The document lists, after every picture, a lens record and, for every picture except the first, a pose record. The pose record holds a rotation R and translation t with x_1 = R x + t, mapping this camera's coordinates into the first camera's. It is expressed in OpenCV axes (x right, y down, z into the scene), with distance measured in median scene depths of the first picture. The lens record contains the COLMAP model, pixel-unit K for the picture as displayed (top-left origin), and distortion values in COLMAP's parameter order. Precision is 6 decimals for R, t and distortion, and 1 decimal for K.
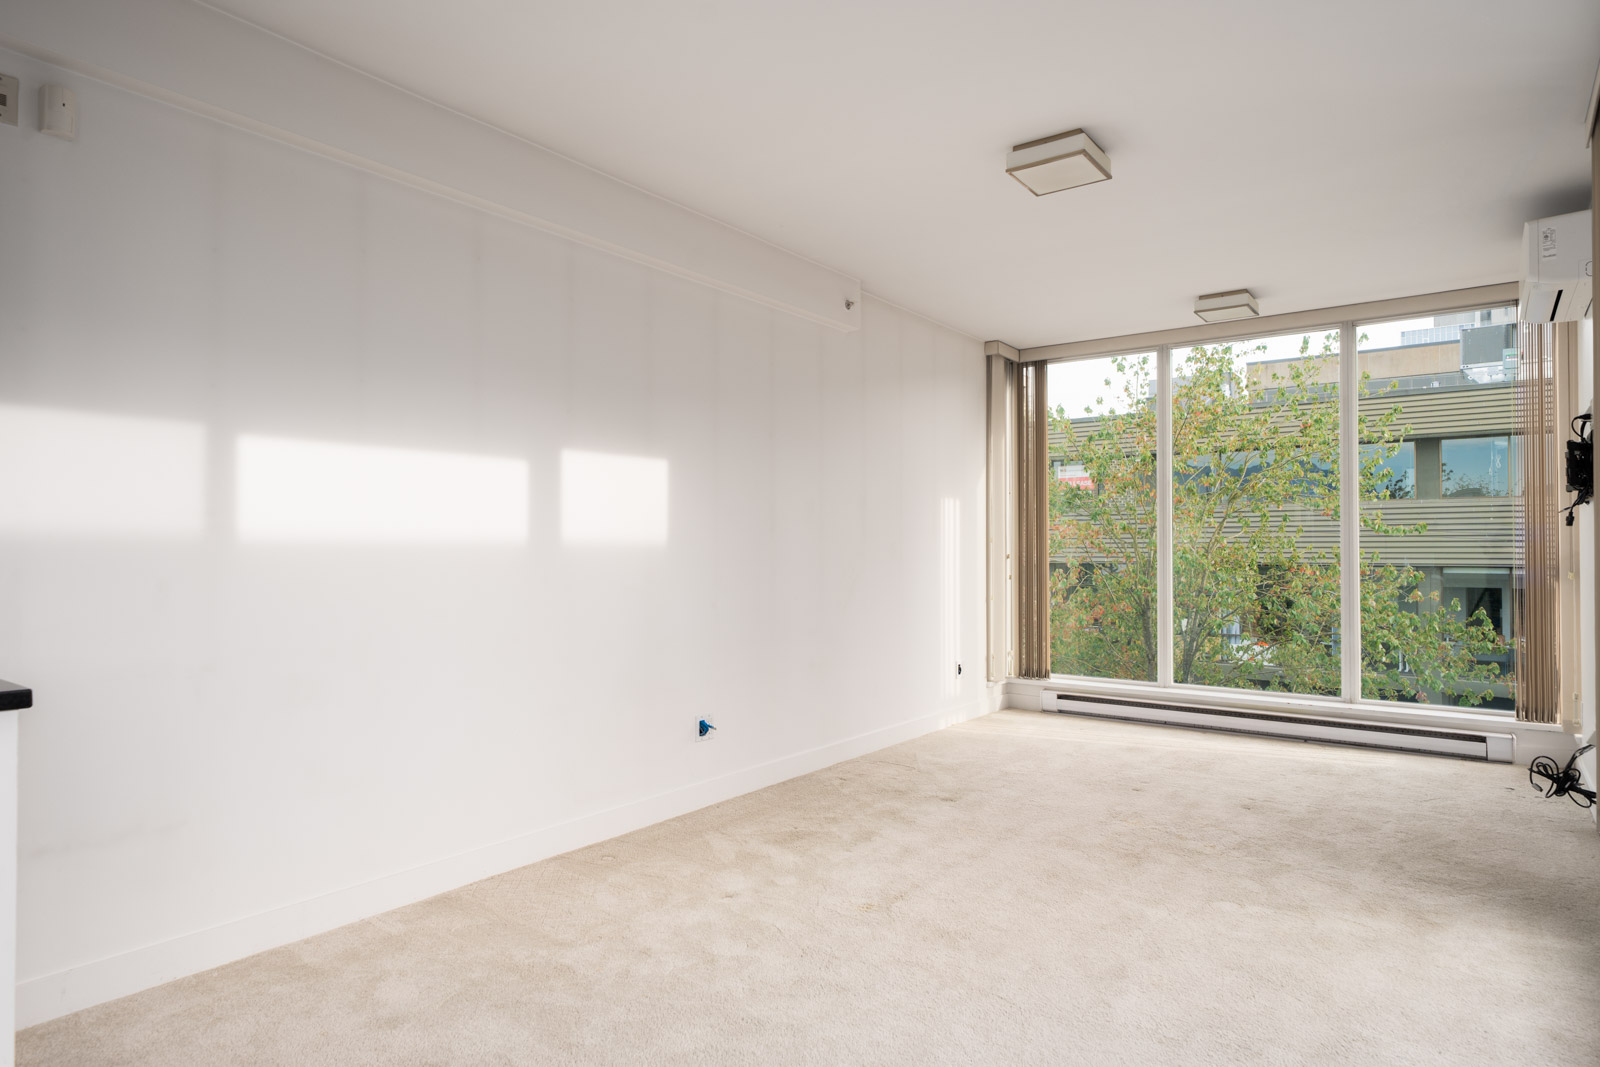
lens RADIAL K [[930.6, 0, 800.0], [0, 930.6, 533.5], [0, 0, 1]] dist [0.002324, -0.000346]
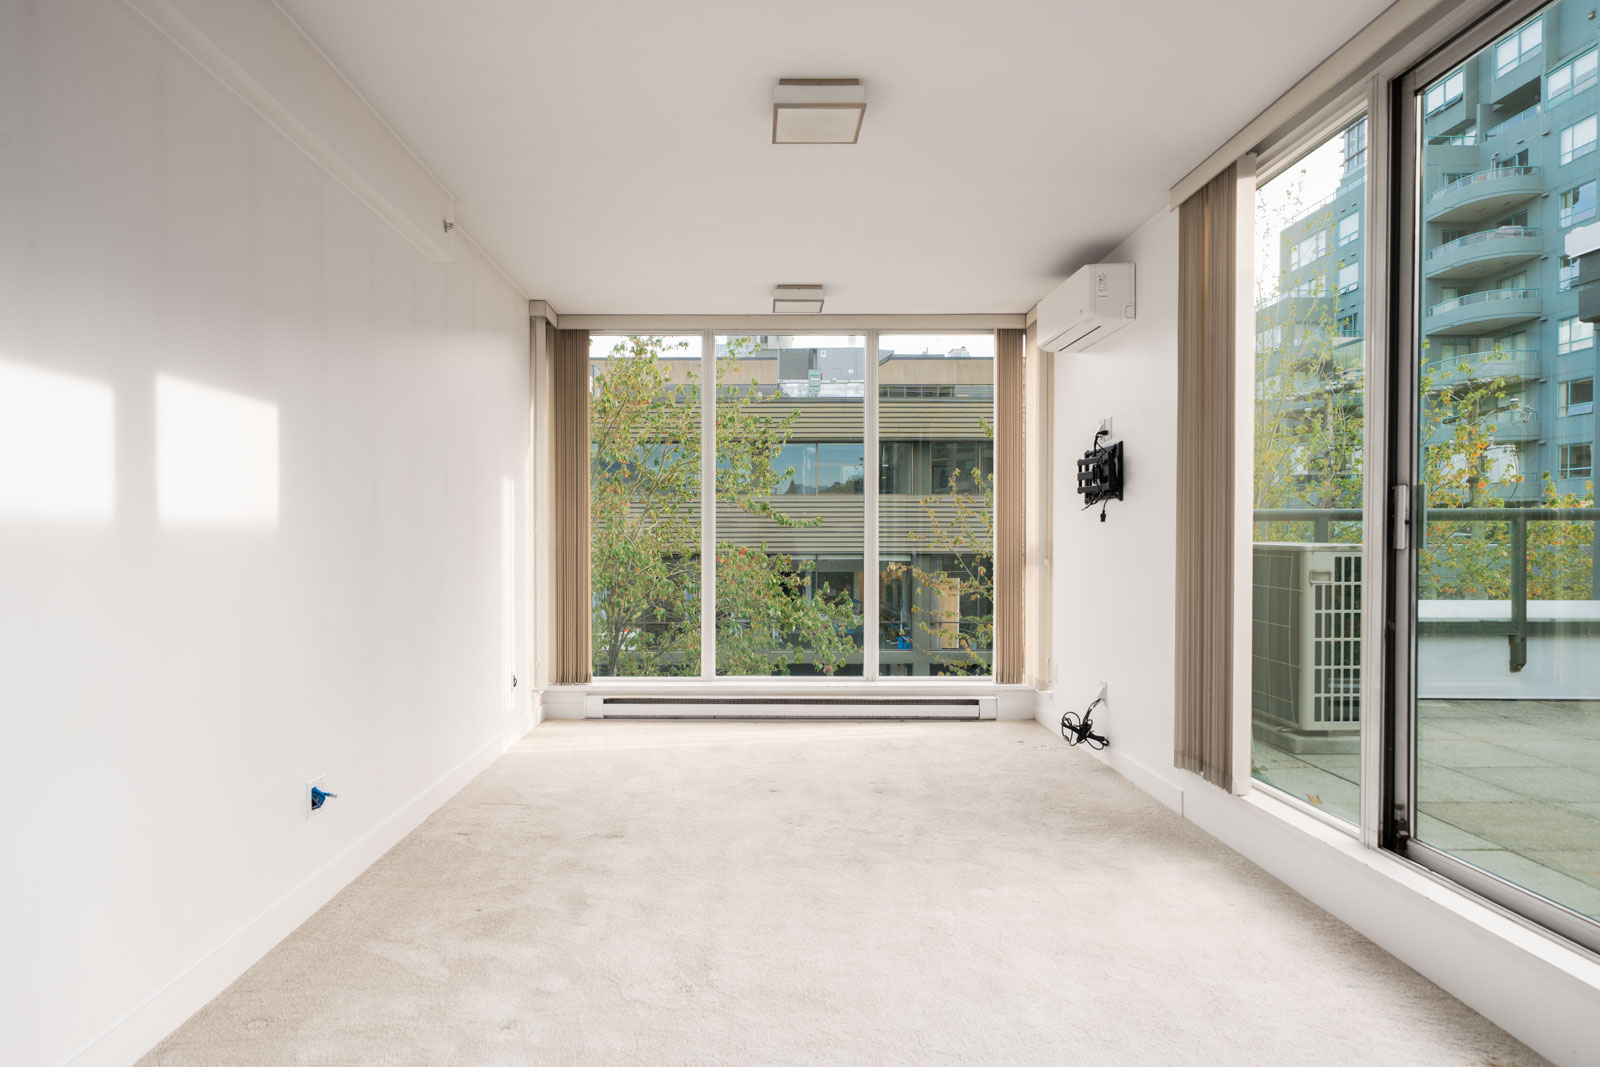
lens RADIAL K [[983.9, 0, 750.2], [0, 983.9, 549.7], [0, 0, 1]] dist [0.002929, 0.001225]
pose [[0.804206, -0.006982, 0.594309, -0.262017], [-0.009621, 0.999647, 0.024763, 0.001075], [-0.594272, -0.025633, 0.803855, 0.202926]]
